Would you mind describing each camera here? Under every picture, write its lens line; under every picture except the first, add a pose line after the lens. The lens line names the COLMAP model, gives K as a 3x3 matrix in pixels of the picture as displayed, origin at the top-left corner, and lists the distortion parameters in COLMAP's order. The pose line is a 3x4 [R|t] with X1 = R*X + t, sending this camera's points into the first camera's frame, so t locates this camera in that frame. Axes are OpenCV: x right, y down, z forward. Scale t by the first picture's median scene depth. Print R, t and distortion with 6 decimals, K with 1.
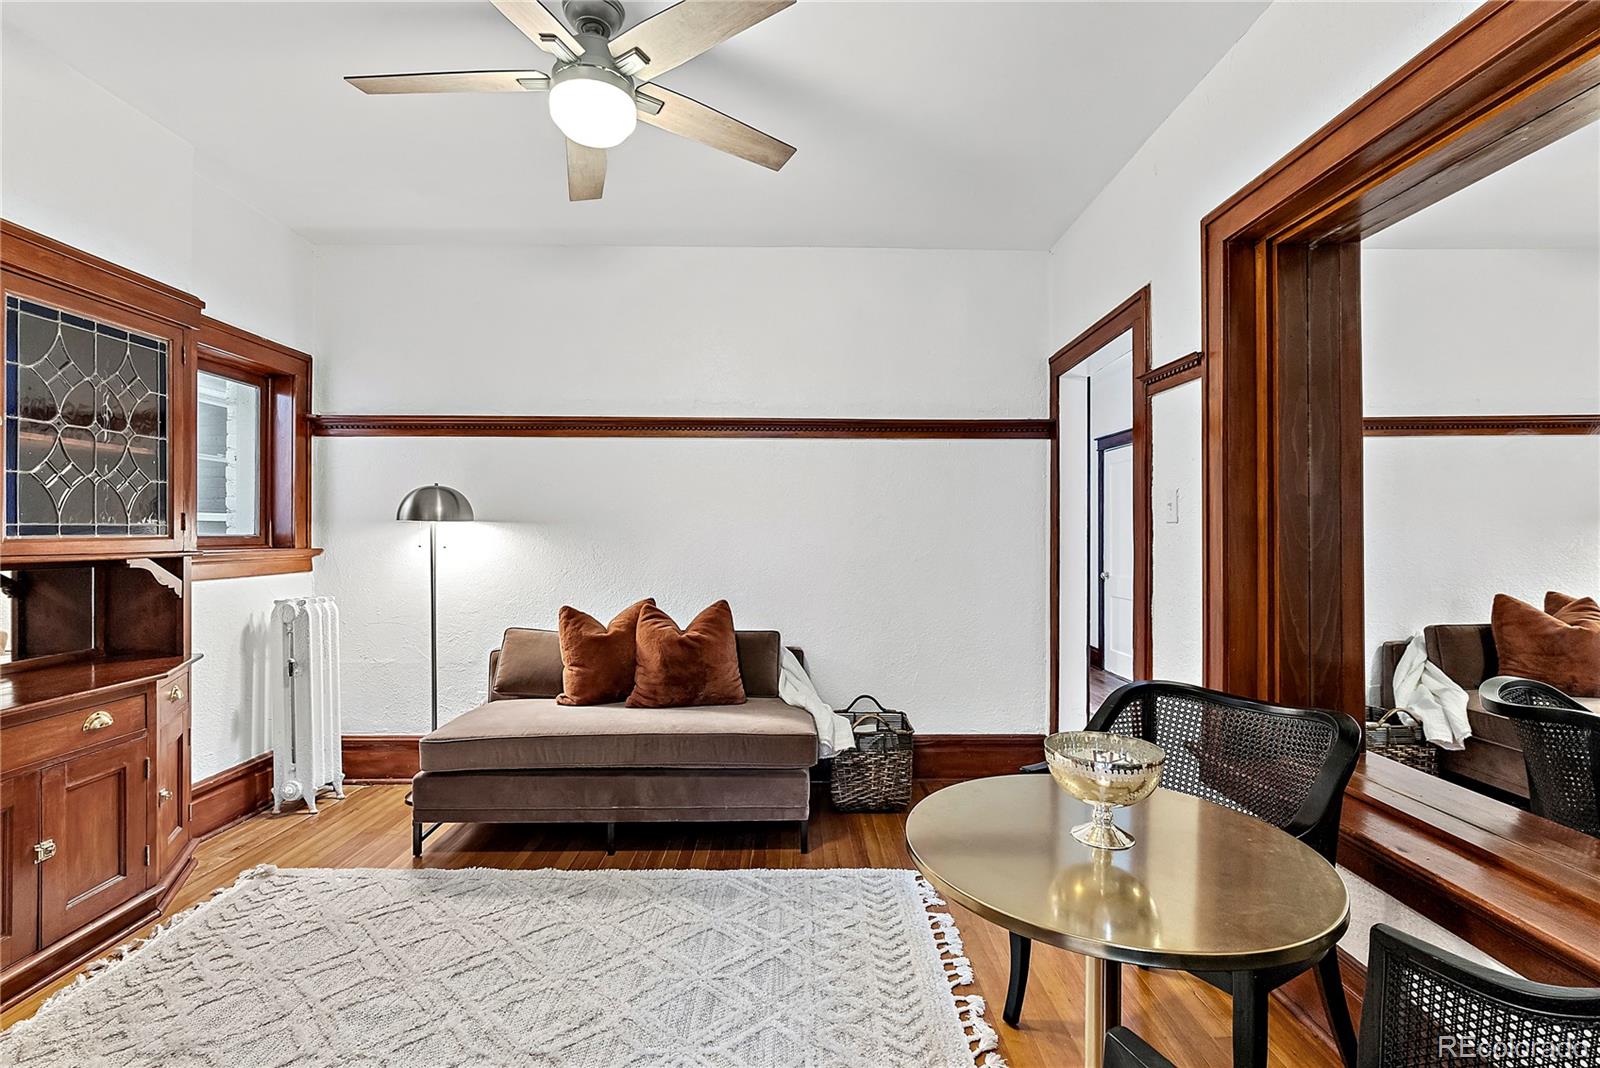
lens RADIAL K [[732.9, 0, 795.3], [0, 732.9, 527.5], [0, 0, 1]] dist [-0.011309, 0.004935]
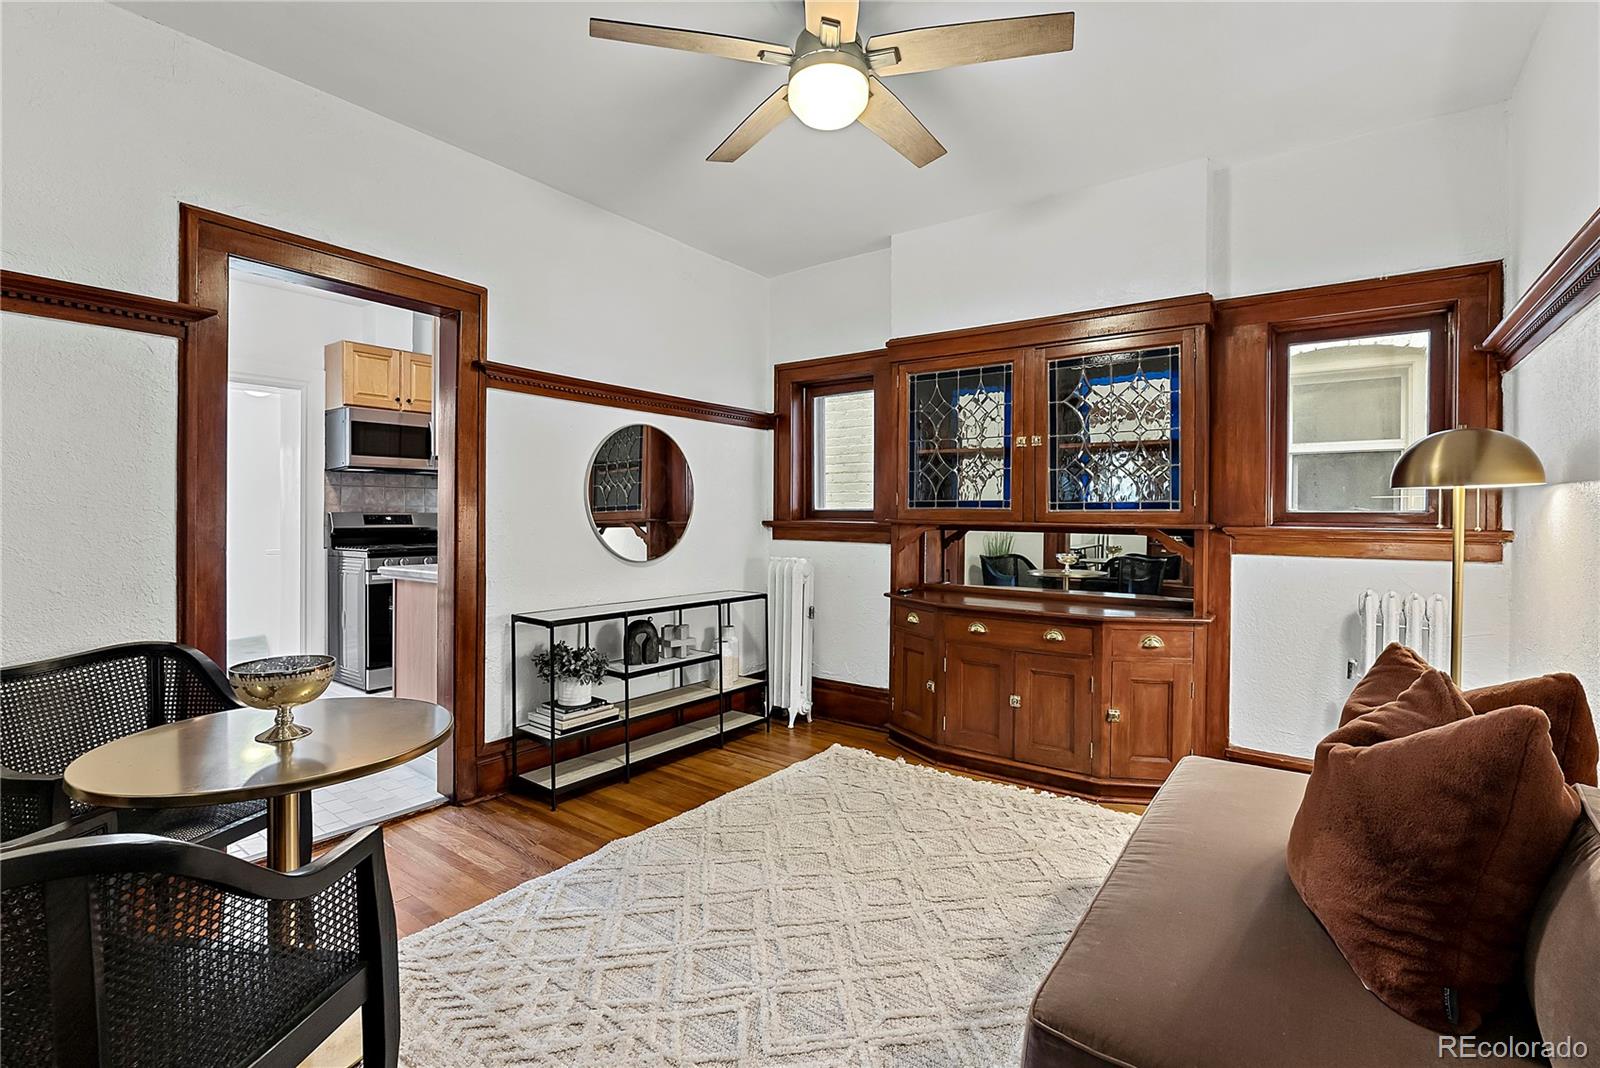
lens RADIAL K [[732.9, 0, 809.8], [0, 732.9, 529.6], [0, 0, 1]] dist [-0.011309, 0.004935]
pose [[-0.612348, 0.004772, -0.790574, 0.525081], [-0.005656, 0.999930, 0.010416, 0.040827], [0.790568, 0.010849, -0.612278, 1.557107]]
